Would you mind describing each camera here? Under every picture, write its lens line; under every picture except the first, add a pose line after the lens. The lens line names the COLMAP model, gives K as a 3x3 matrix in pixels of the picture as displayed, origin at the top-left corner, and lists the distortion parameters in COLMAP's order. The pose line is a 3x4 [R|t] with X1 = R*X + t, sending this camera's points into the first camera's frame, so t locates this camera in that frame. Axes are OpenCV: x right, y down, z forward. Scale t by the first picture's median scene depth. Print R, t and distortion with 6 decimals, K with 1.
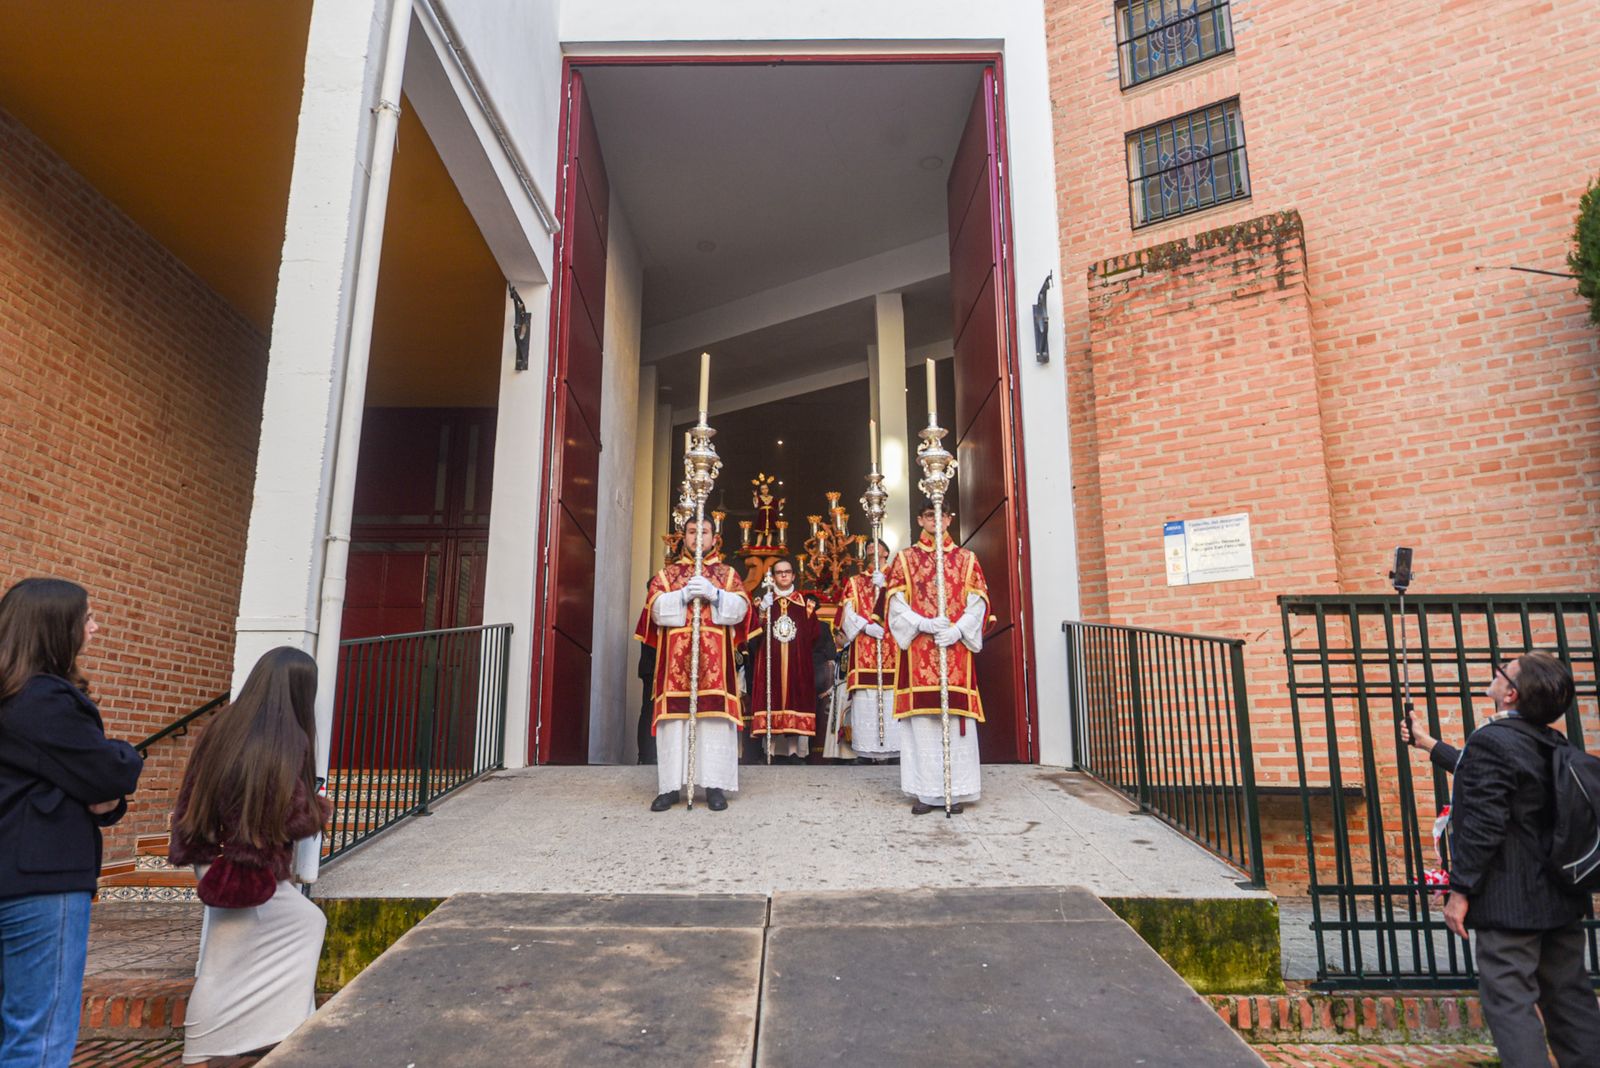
lens RADIAL K [[956.9, 0, 800.2], [0, 956.9, 570.2], [0, 0, 1]] dist [0.000188, 0.000787]
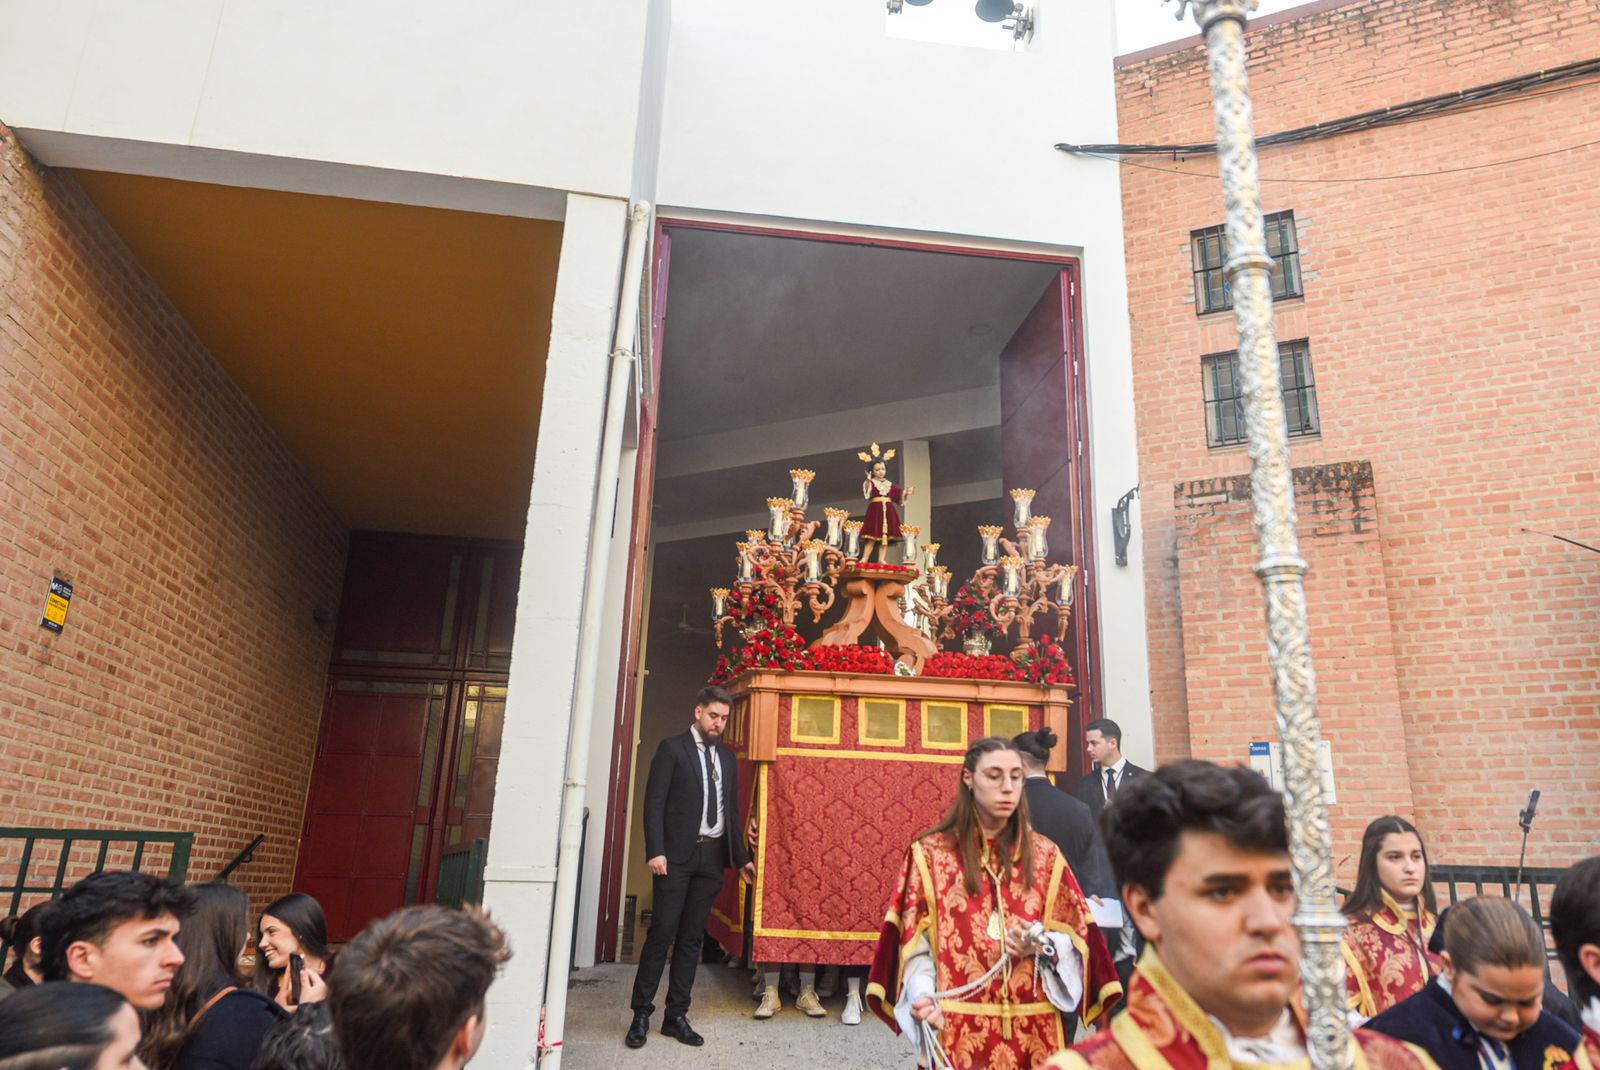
lens RADIAL K [[1101.0, 0, 800.0], [0, 1101.0, 535.0], [0, 0, 1]] dist [0.002482, -0.001983]
pose [[0.988894, 0.066674, 0.132825, -0.289046], [-0.054089, 0.993891, -0.096203, -0.135083], [-0.138428, 0.087950, 0.986460, -0.147585]]
